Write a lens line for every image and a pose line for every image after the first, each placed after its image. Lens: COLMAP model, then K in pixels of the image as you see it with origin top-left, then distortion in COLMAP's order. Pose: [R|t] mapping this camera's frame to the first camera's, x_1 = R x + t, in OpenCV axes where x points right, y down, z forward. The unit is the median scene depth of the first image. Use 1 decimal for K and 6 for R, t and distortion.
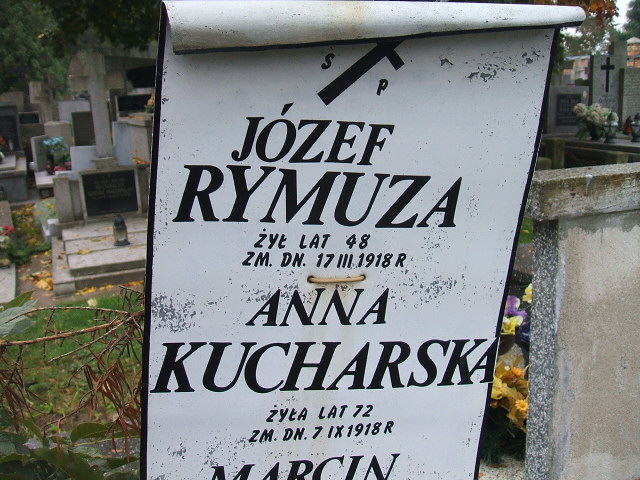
lens RADIAL K [[688.4, 0, 320.0], [0, 688.4, 240.0], [0, 0, 1]] dist [-0.118736, 0.046614]
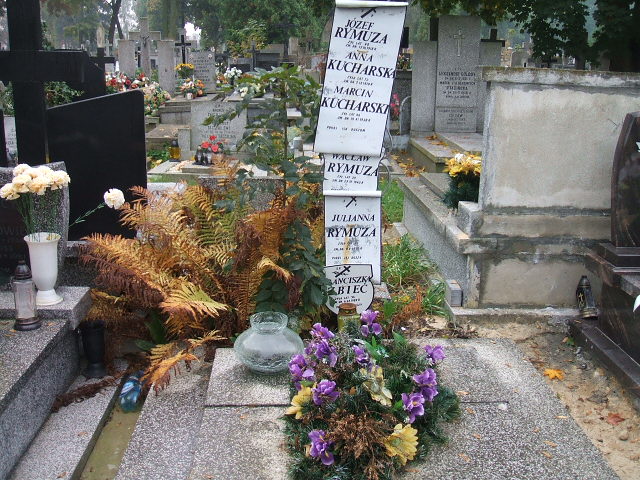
lens RADIAL K [[688.4, 0, 320.0], [0, 688.4, 240.0], [0, 0, 1]] dist [-0.118736, 0.046614]
pose [[0.937538, 0.144899, -0.316271, 1.617310], [-0.132035, 0.989313, 0.061854, 1.234476], [0.321854, -0.016232, 0.946650, -4.200080]]
